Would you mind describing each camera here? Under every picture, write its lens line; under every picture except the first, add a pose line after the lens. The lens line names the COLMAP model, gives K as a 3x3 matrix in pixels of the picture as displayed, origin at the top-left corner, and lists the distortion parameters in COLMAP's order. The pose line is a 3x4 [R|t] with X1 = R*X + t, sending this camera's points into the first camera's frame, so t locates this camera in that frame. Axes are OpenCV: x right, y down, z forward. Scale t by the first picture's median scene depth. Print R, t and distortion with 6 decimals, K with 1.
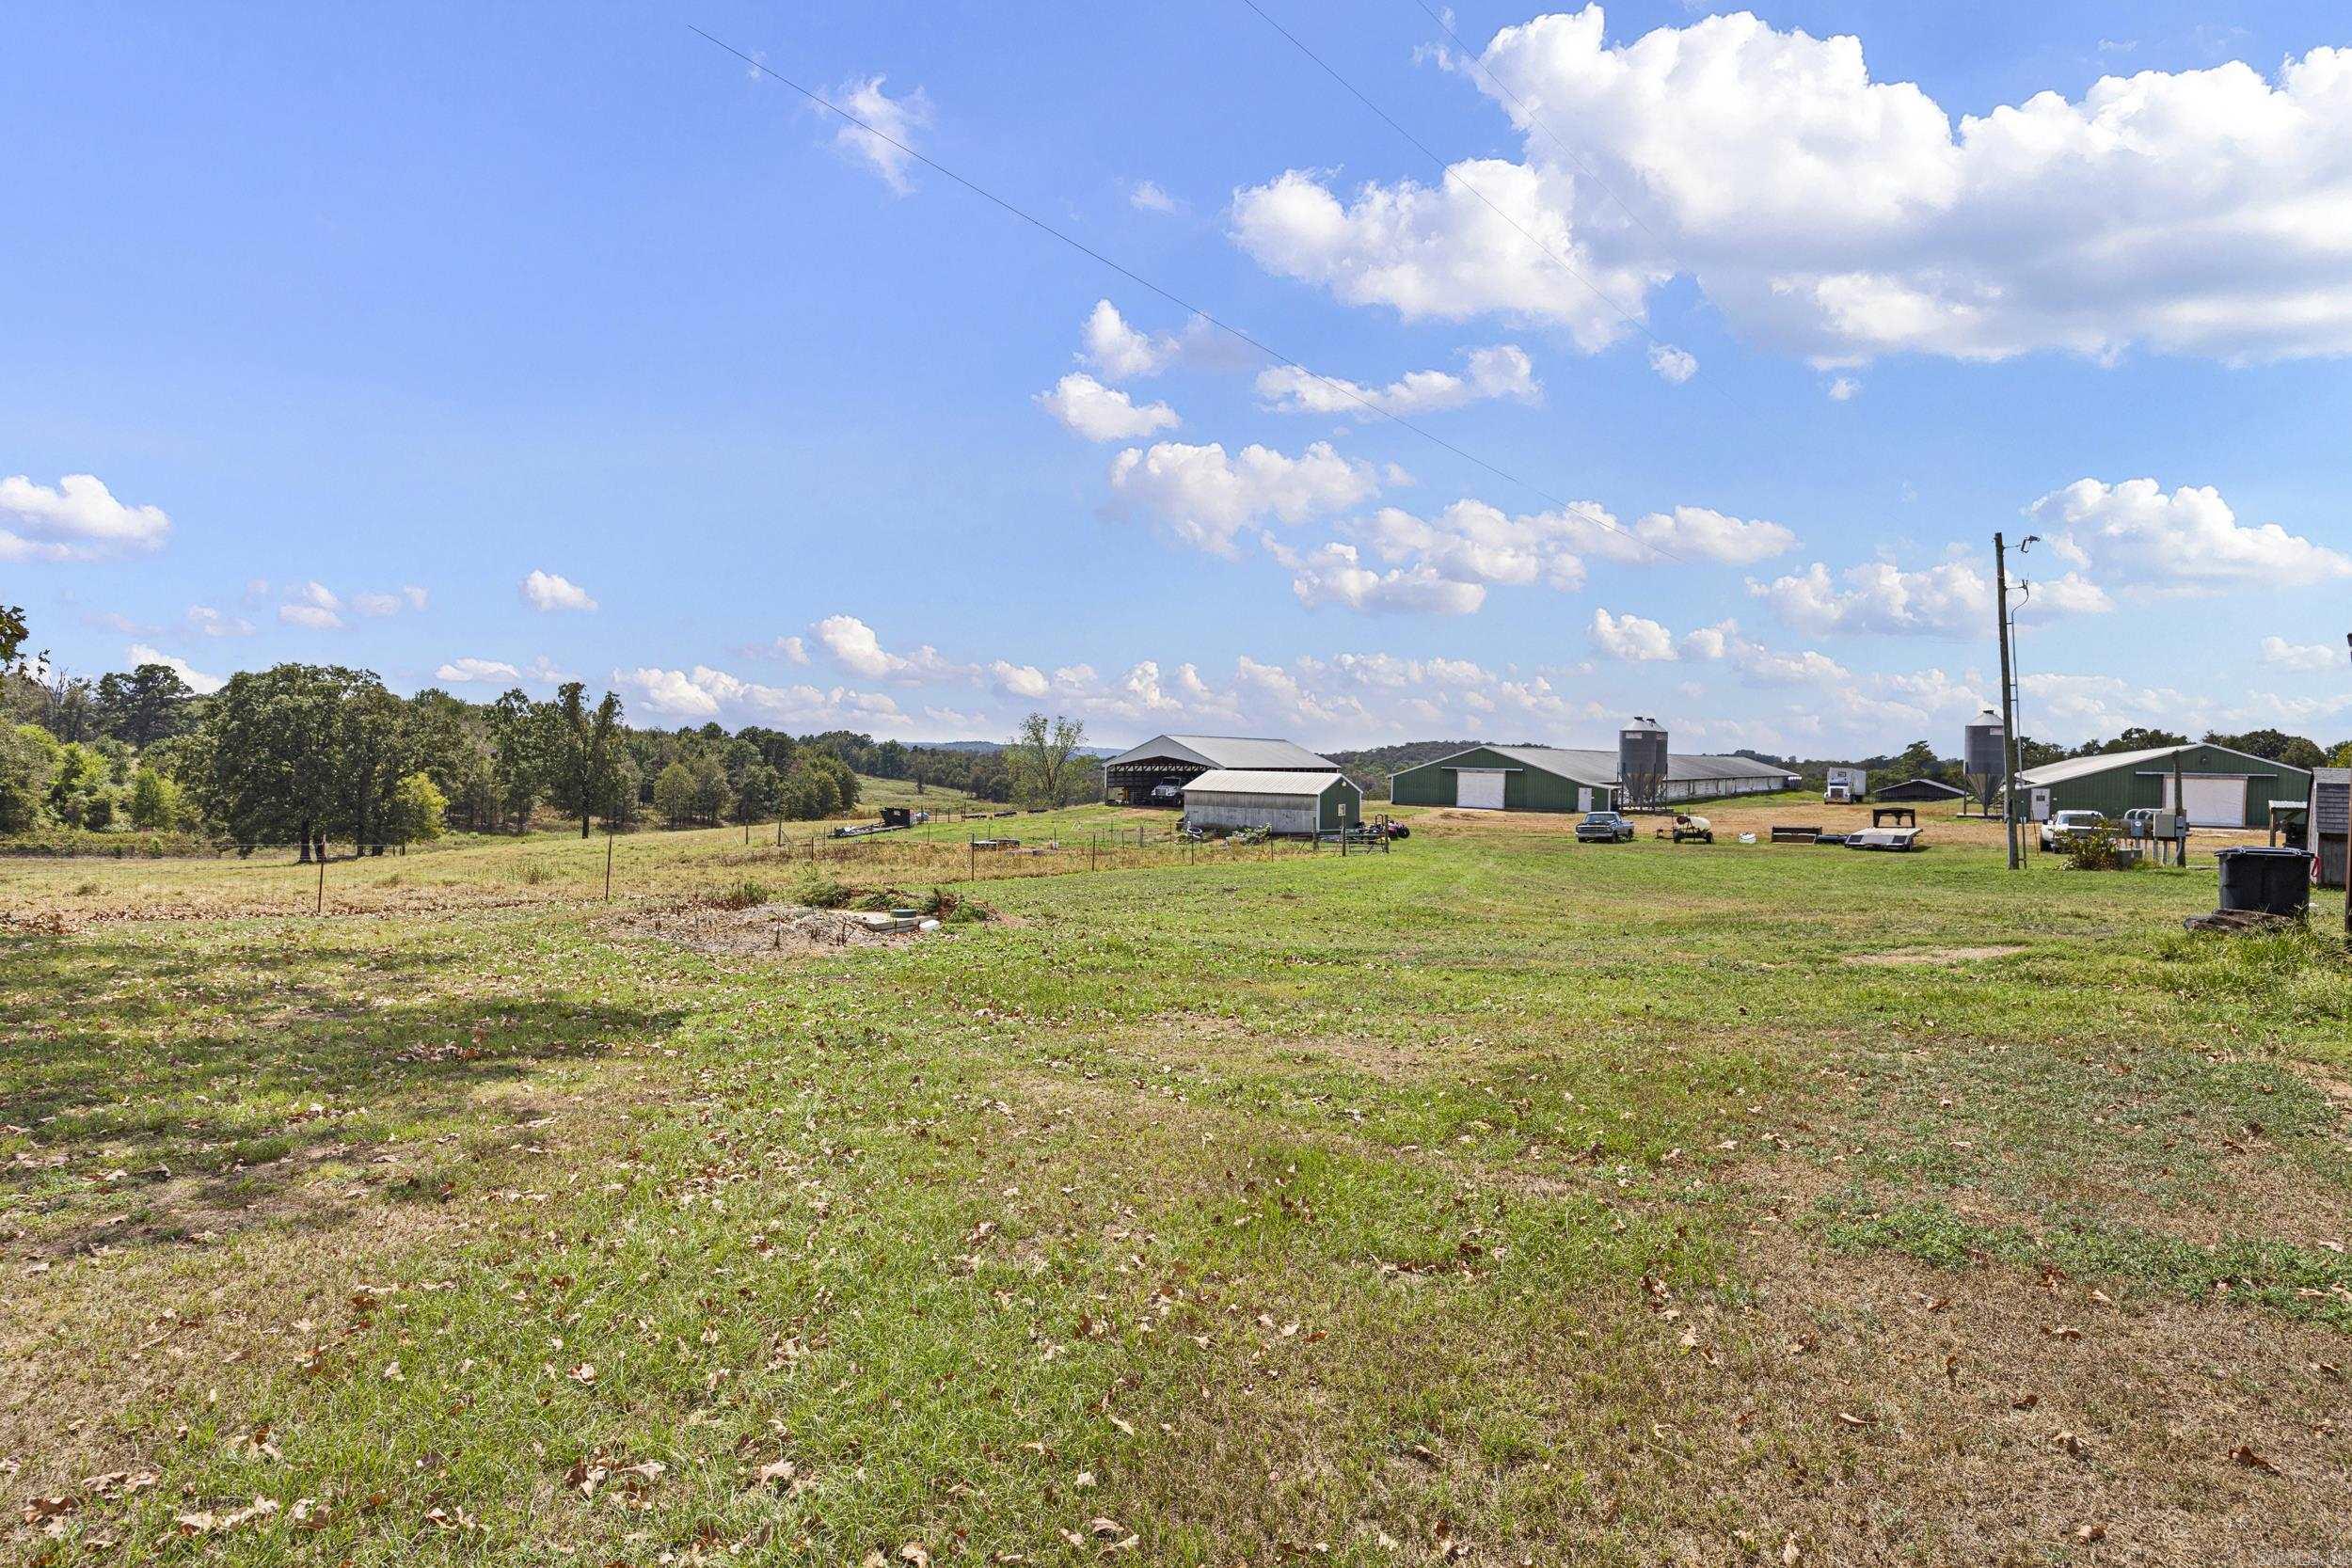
lens RADIAL K [[1259.9, 0, 1175.4], [0, 1259.9, 779.1], [0, 0, 1]] dist [-0.000177, -0.000545]
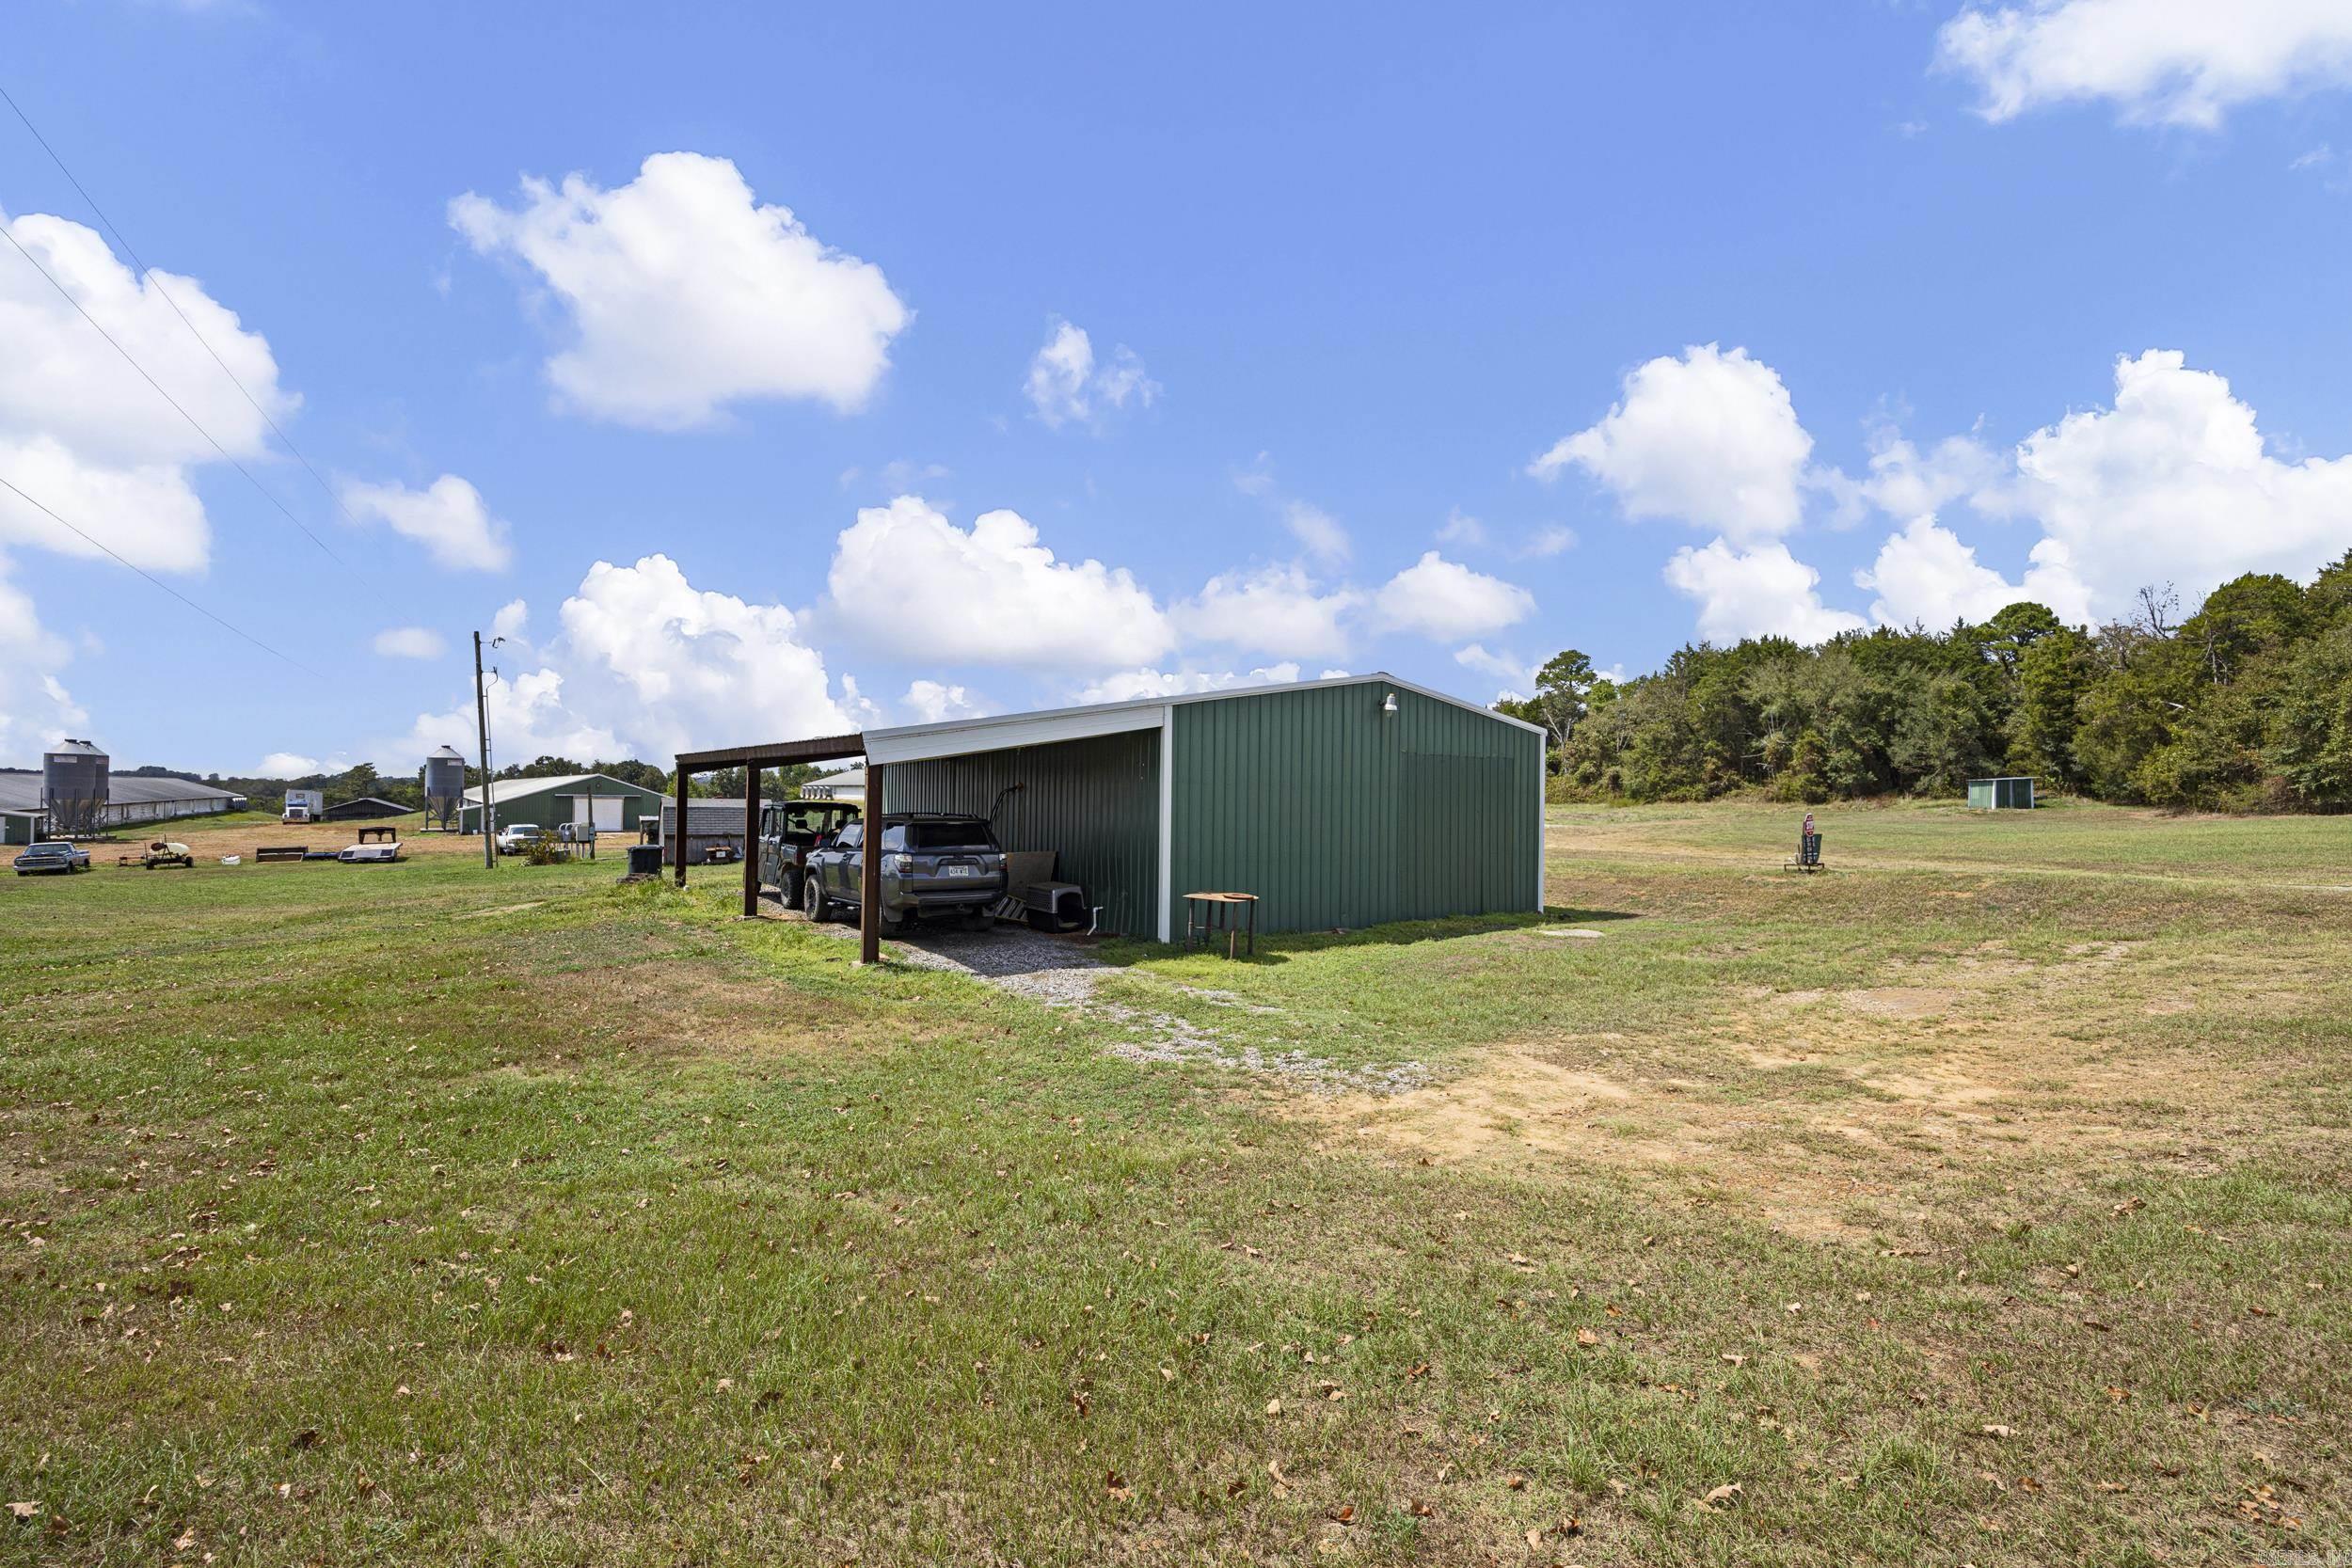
lens RADIAL K [[1099.9, 0, 1176.4], [0, 1099.9, 784.5], [0, 0, 1]] dist [-0.000426, -0.000146]
pose [[0.386127, -0.001734, 0.922444, -0.101631], [0.010575, 0.999941, -0.002547, -0.006881], [-0.922385, 0.010739, 0.386123, -0.111030]]
